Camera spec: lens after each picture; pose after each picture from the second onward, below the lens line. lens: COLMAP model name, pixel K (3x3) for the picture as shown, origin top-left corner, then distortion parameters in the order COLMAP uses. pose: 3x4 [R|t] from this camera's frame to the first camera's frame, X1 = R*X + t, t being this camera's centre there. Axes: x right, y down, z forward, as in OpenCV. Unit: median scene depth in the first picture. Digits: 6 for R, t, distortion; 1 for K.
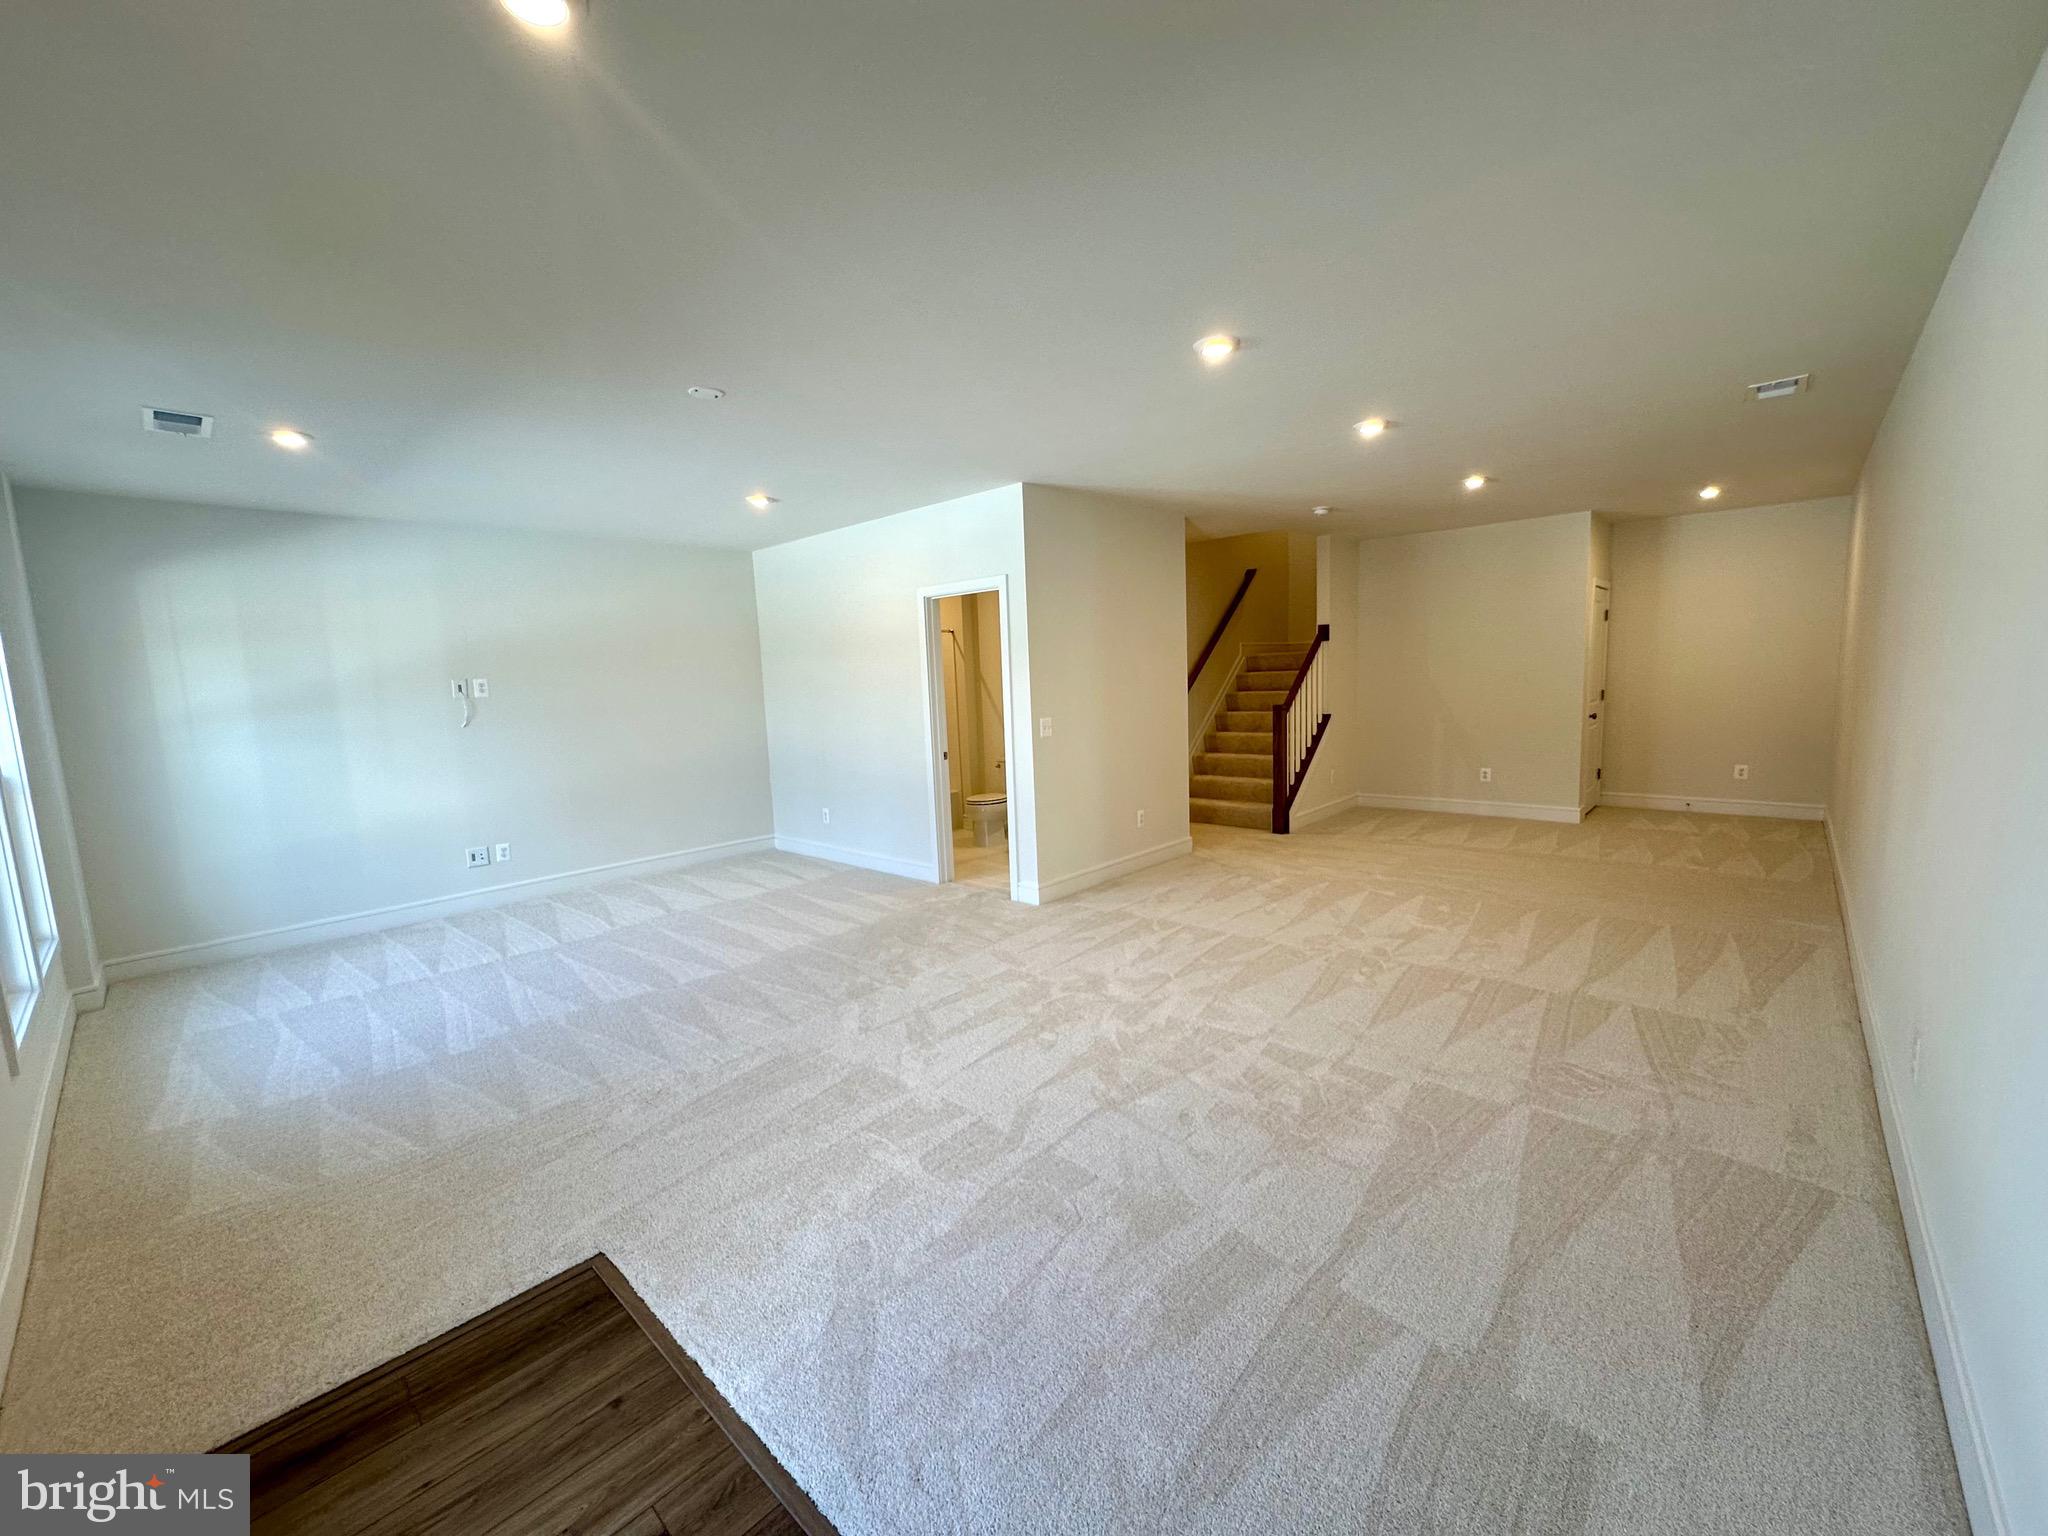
lens RADIAL K [[810.3, 0, 1024.0], [0, 810.3, 768.0], [0, 0, 1]] dist [0.000025, 0.000147]
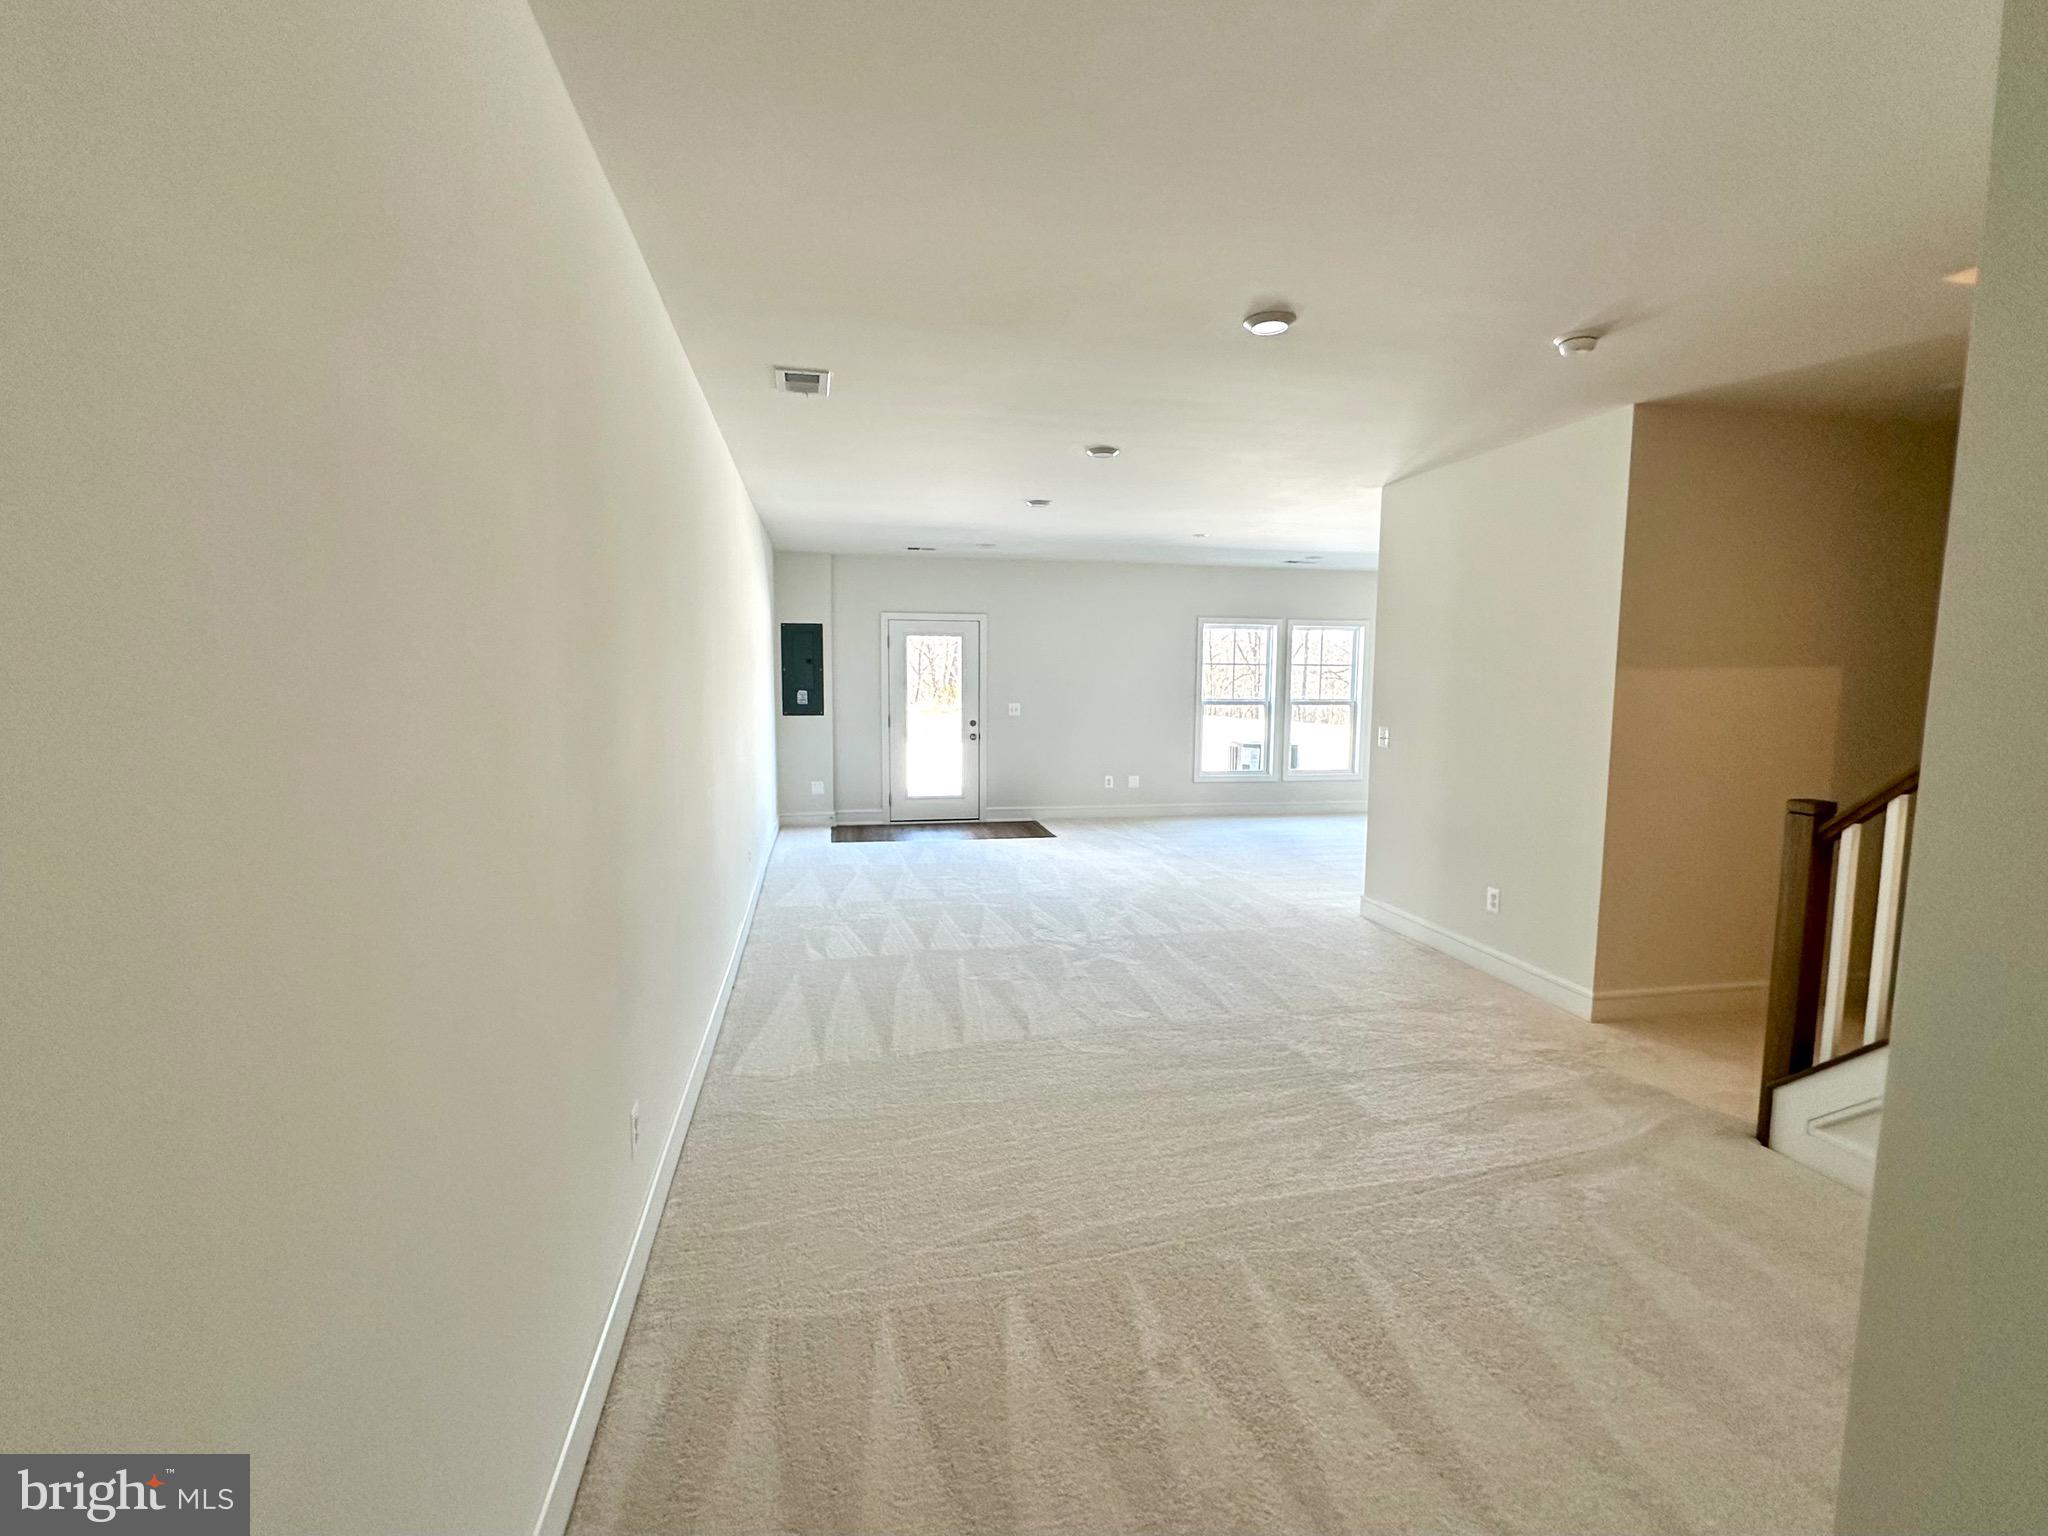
lens RADIAL K [[849.6, 0, 1024.0], [0, 849.6, 768.0], [0, 0, 1]] dist [0.000408, 0.000256]
pose [[-0.550685, 0.129219, -0.824651, 0.995306], [-0.079454, 0.975344, 0.205890, -0.172464], [0.830923, 0.178902, -0.526840, 1.089993]]
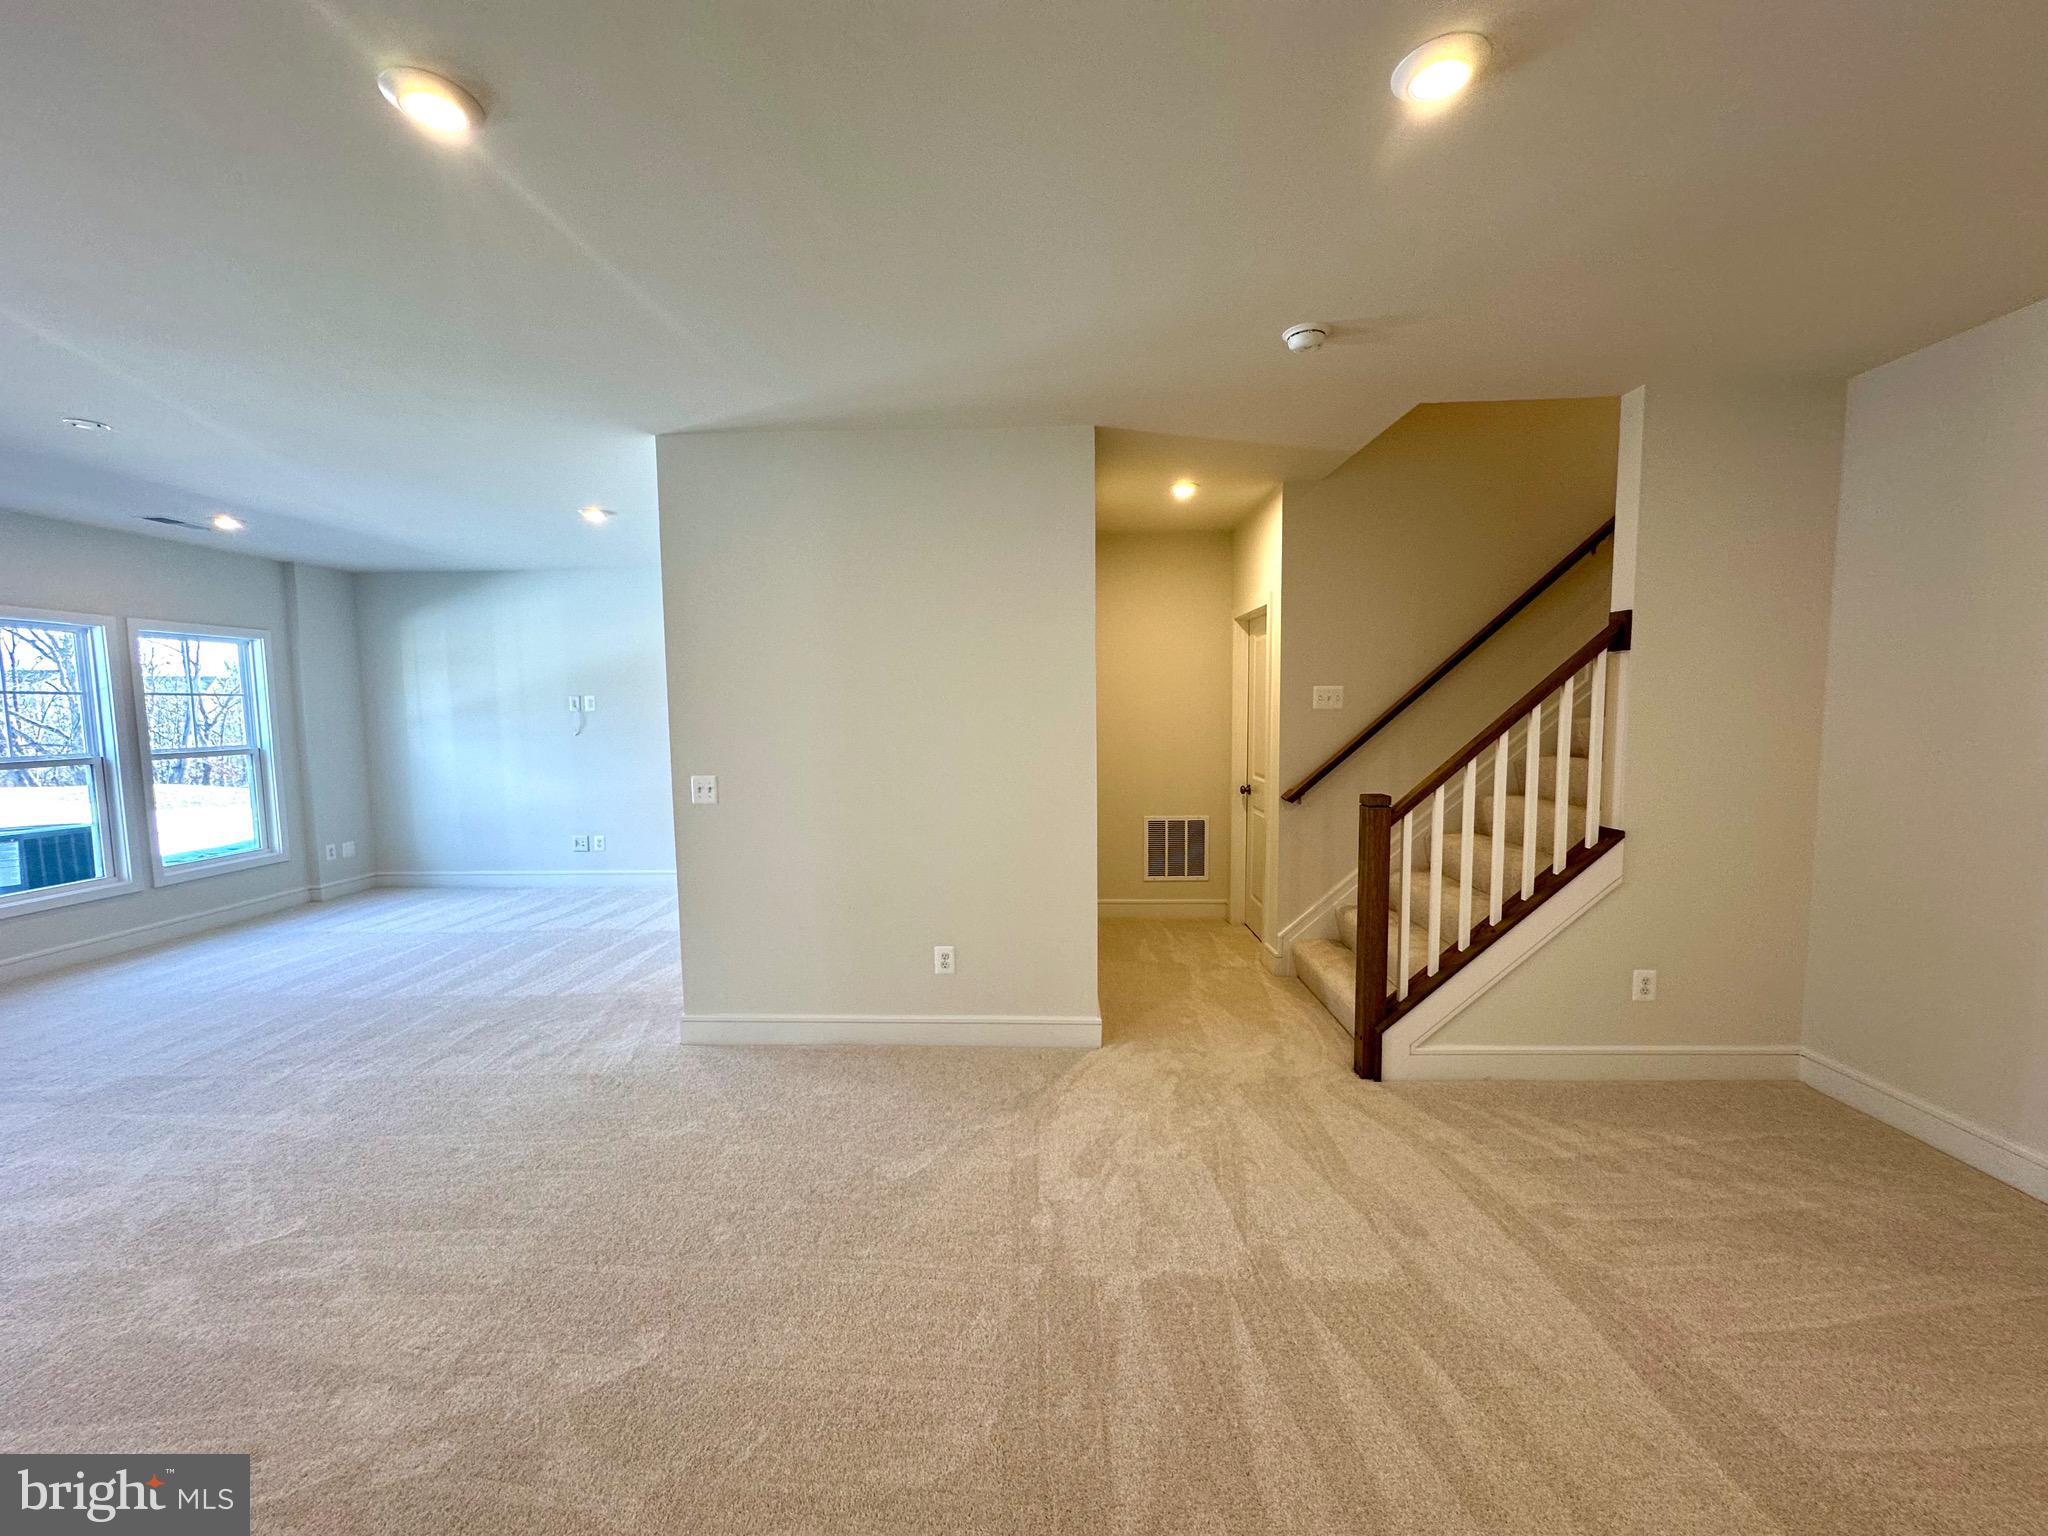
lens RADIAL K [[810.3, 0, 1024.0], [0, 810.3, 768.0], [0, 0, 1]] dist [0.000025, 0.000147]
pose [[0.661746, 0.092807, -0.743961, 0.646077], [-0.104688, 0.994025, 0.030882, -0.107481], [0.742383, 0.057448, 0.667509, 0.679054]]
